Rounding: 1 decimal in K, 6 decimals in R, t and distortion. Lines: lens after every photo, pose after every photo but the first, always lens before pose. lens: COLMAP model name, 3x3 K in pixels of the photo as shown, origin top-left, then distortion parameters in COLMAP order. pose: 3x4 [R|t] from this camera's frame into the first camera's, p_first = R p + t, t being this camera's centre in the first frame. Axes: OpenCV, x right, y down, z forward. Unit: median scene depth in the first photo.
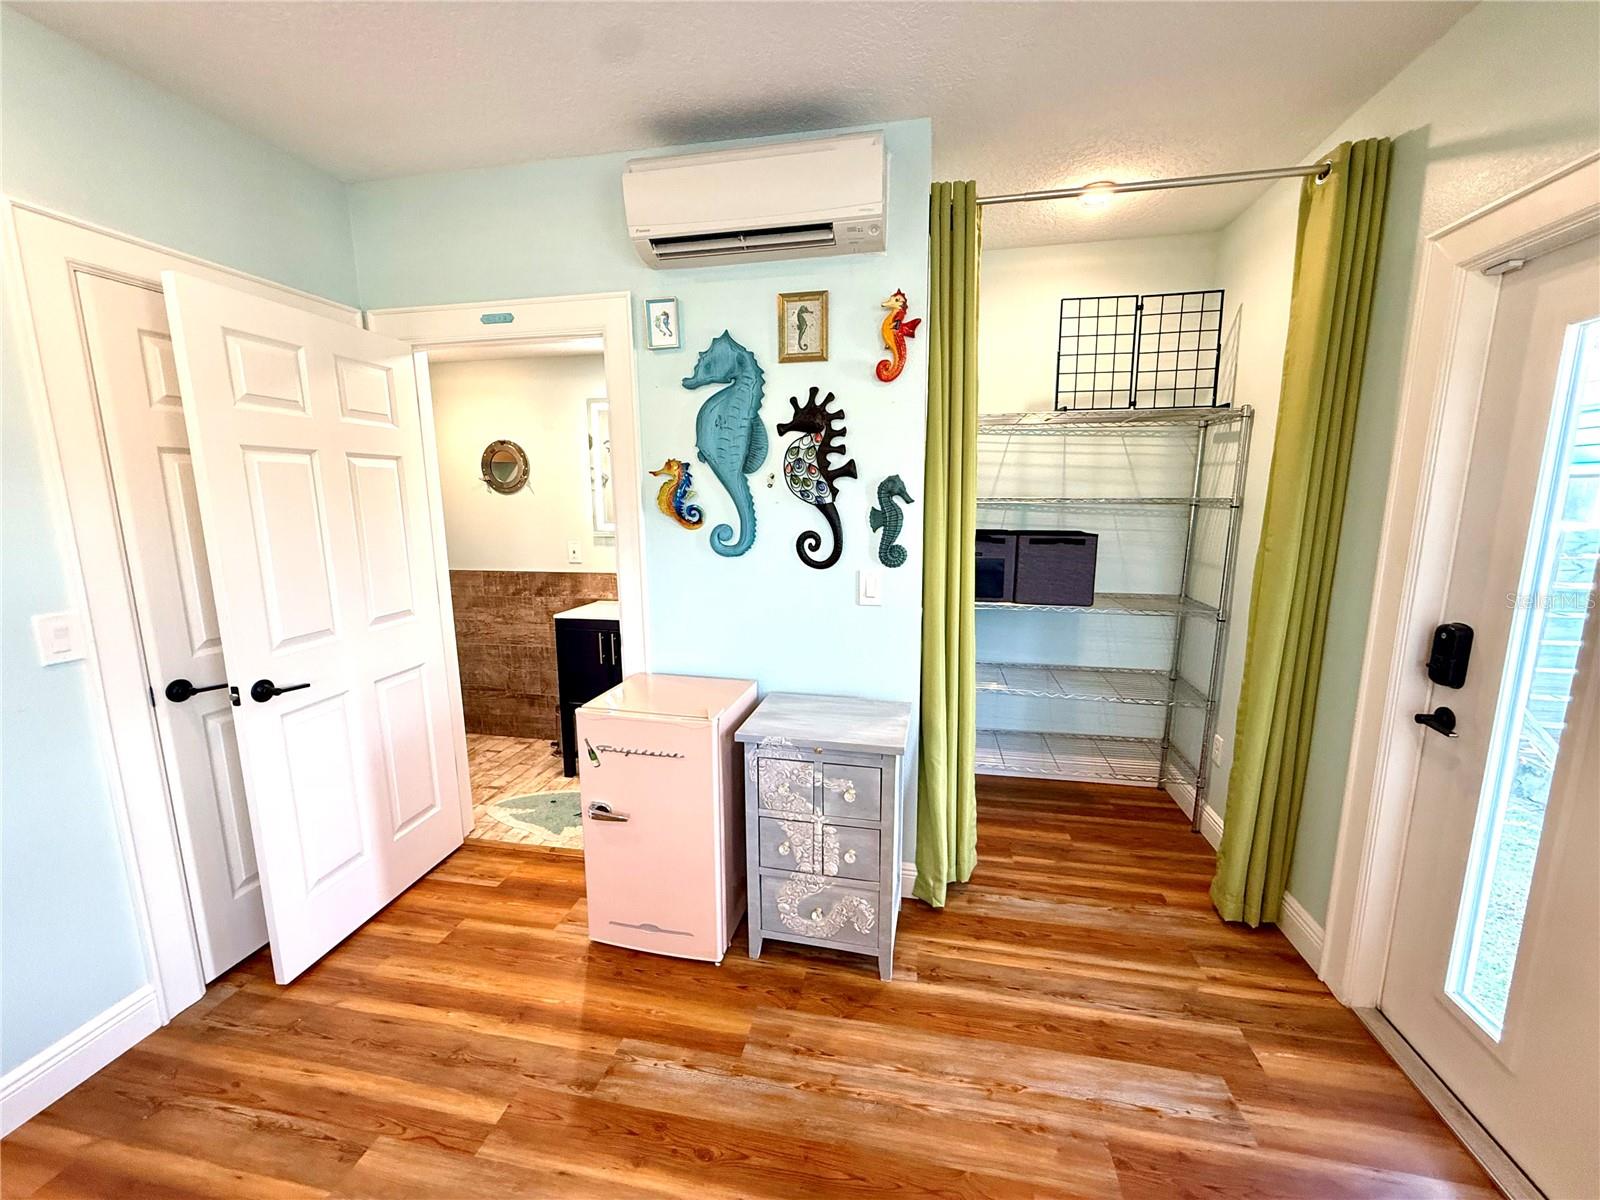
lens RADIAL K [[637.2, 0, 795.2], [0, 637.2, 602.6], [0, 0, 1]] dist [-0.000617, 0.000510]
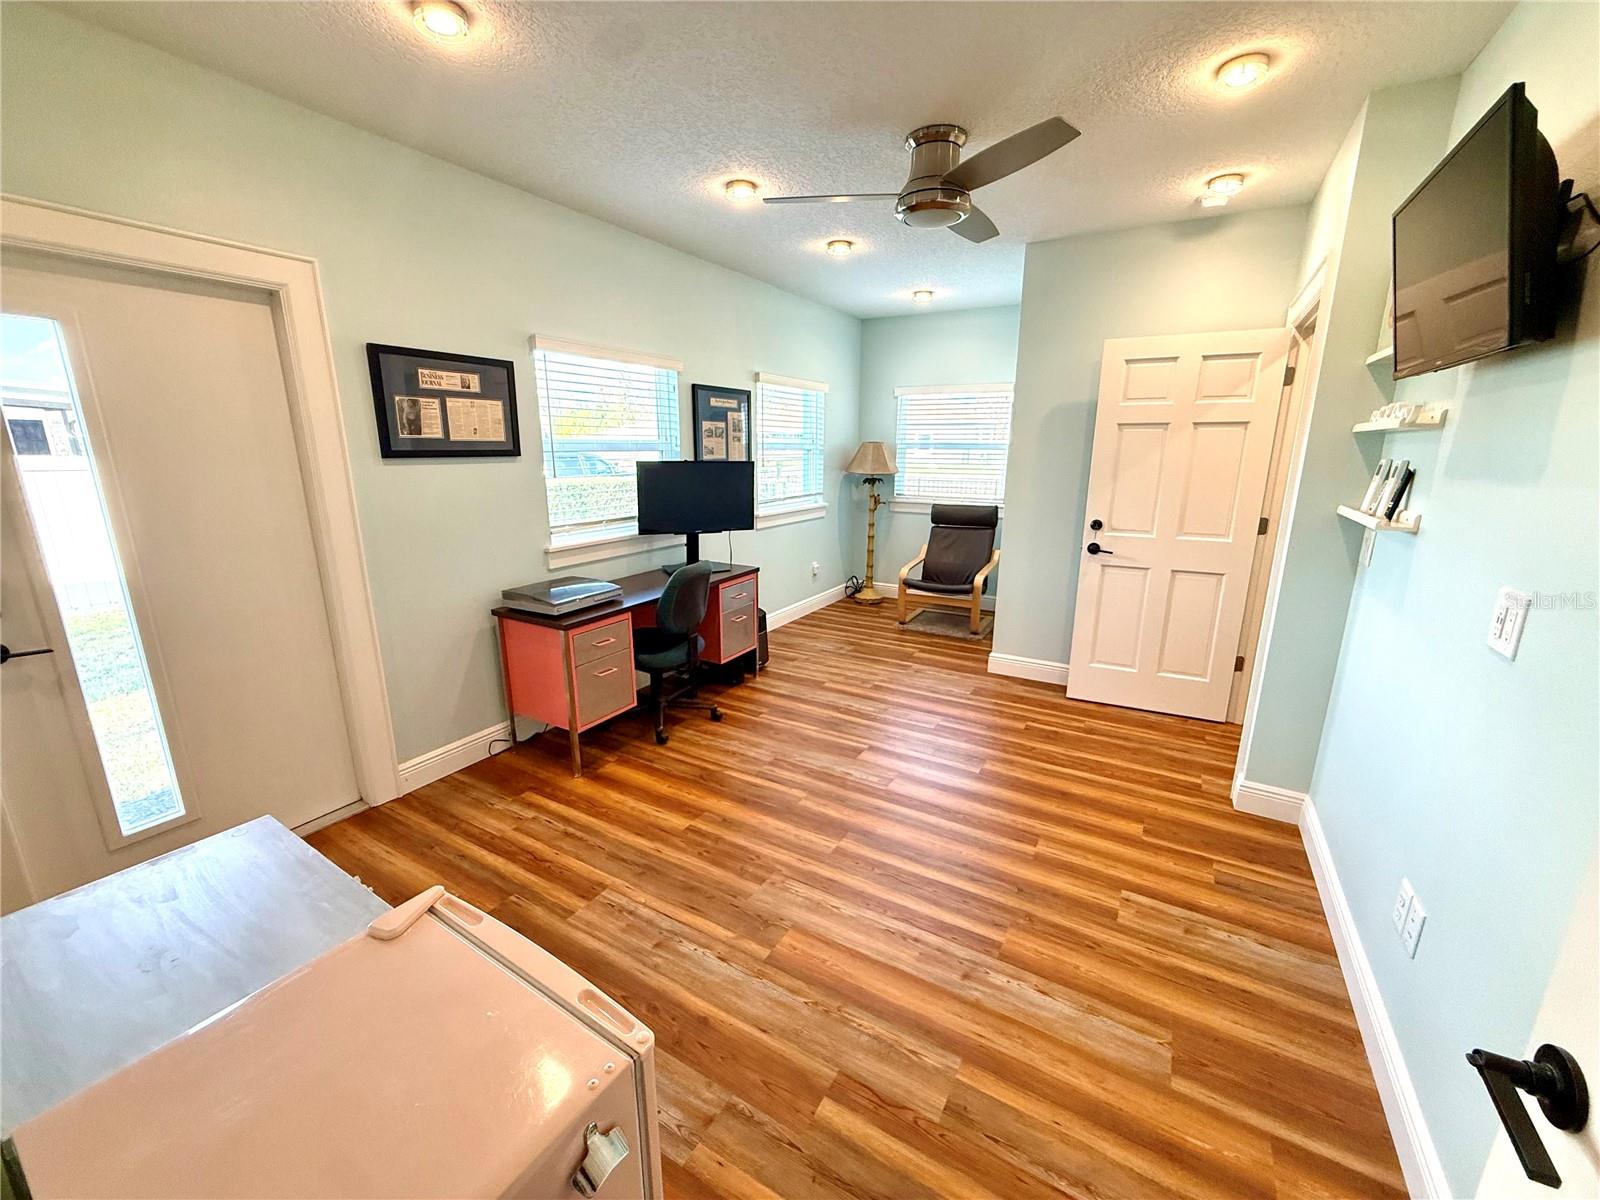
lens RADIAL K [[637.2, 0, 796.6], [0, 637.2, 601.8], [0, 0, 1]] dist [-0.000617, 0.000510]
pose [[-0.942564, -0.076459, 0.325158, -0.494060], [0.059582, 0.919353, 0.388896, -0.188602], [-0.328670, 0.385932, -0.861993, 1.121205]]
